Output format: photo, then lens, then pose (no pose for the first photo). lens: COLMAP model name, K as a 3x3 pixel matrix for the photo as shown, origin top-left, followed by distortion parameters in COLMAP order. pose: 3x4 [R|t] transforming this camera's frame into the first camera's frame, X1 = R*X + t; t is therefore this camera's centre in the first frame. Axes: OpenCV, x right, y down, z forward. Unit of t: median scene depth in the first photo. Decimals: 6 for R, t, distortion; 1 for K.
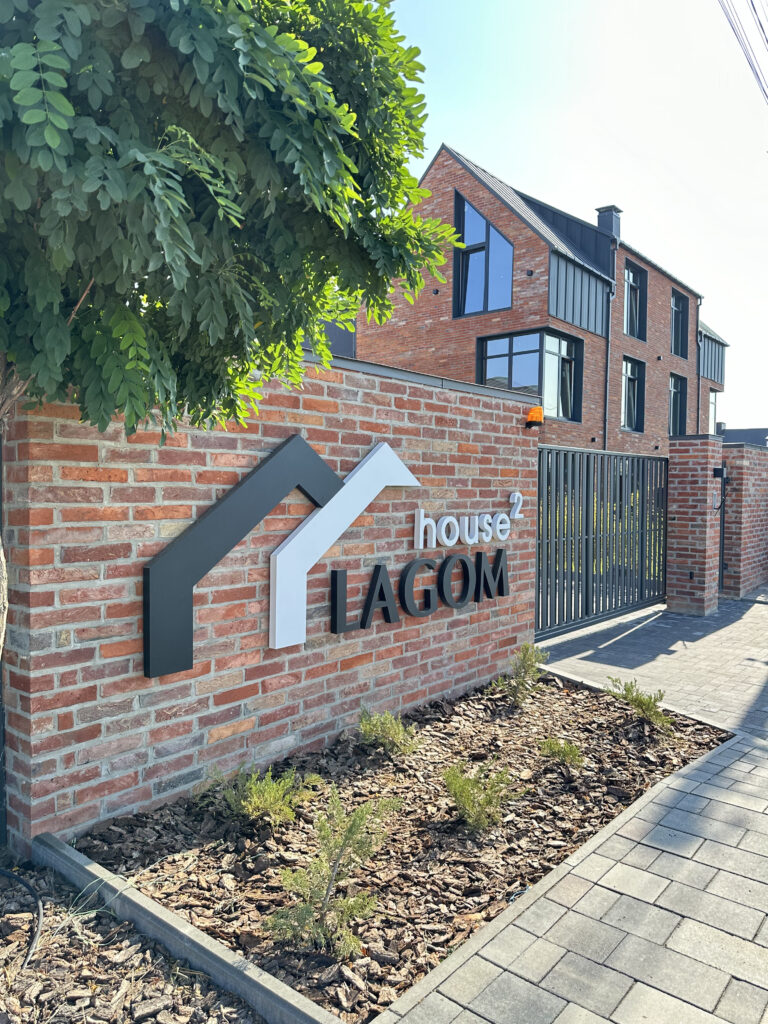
lens RADIAL K [[715.3, 0, 386.2], [0, 715.3, 516.3], [0, 0, 1]] dist [0.073169, -0.090162]
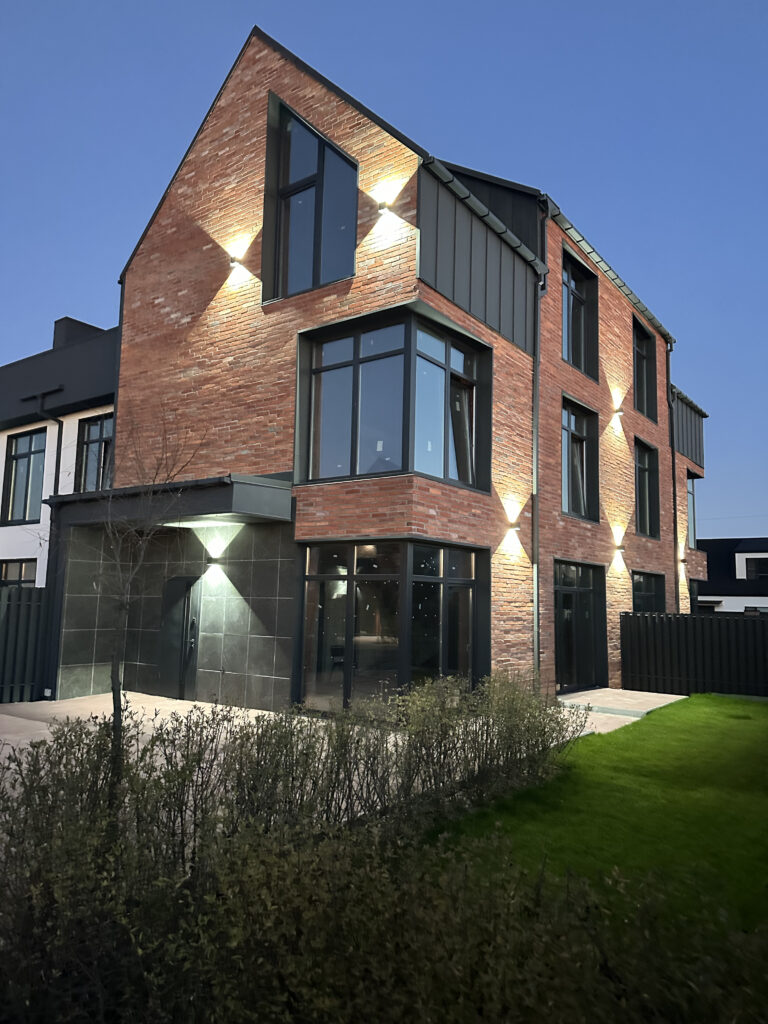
lens RADIAL K [[715.3, 0, 376.1], [0, 715.3, 519.4], [0, 0, 1]] dist [0.073169, -0.090162]
pose [[0.998503, 0.025280, 0.048502, 0.909171], [-0.017455, 0.987689, -0.155455, -0.134816], [-0.051835, 0.154376, 0.986652, 2.671205]]
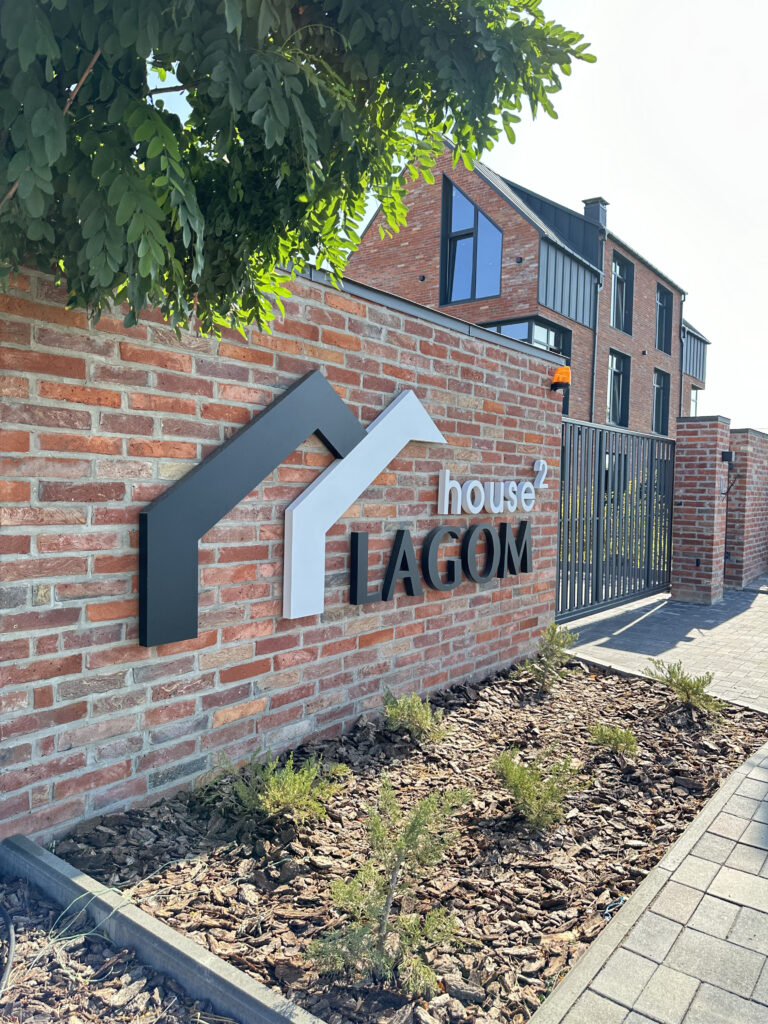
lens RADIAL K [[715.3, 0, 388.1], [0, 715.3, 519.1], [0, 0, 1]] dist [0.073169, -0.090162]
pose [[0.999217, 0.009860, 0.038319, -0.068195], [-0.010065, 0.999936, 0.005154, 0.057175], [-0.038266, -0.005536, 0.999252, 0.133728]]
